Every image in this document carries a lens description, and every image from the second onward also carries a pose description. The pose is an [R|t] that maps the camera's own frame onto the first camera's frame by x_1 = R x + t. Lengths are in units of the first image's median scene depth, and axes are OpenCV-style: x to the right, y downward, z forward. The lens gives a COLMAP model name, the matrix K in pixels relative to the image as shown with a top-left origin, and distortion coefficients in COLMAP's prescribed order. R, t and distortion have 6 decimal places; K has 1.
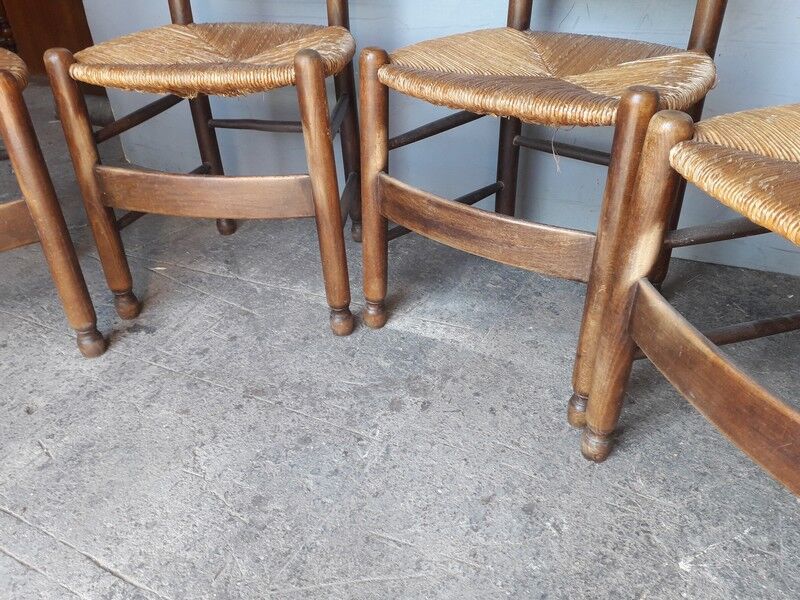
lens RADIAL K [[636.7, 0, 412.3], [0, 636.7, 291.1], [0, 0, 1]] dist [0.099989, -0.177099]
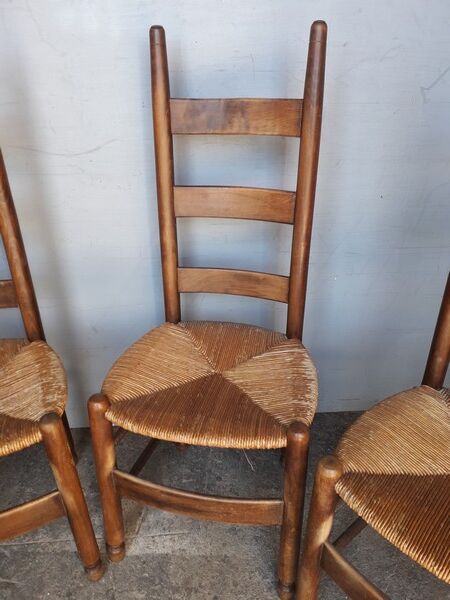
lens RADIAL K [[476.8, 0, 229.8], [0, 476.8, 300.4], [0, 0, 1]] dist [0.072373, -0.082735]
pose [[0.899285, -0.211704, 0.382711, -0.143061], [0.229011, 0.973424, 0.000343, -0.481230], [-0.372613, 0.087336, 0.923868, -0.060656]]
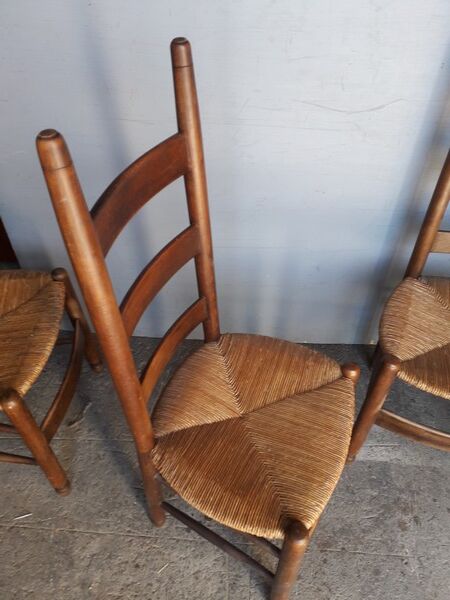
lens RADIAL K [[472.7, 0, 230.8], [0, 472.7, 298.9], [0, 0, 1]] dist [0.048360, -0.066390]
pose [[0.925972, -0.245488, 0.286899, -0.687538], [0.165303, 0.946684, 0.276521, -0.855965], [-0.339485, -0.208626, 0.917183, 0.081574]]
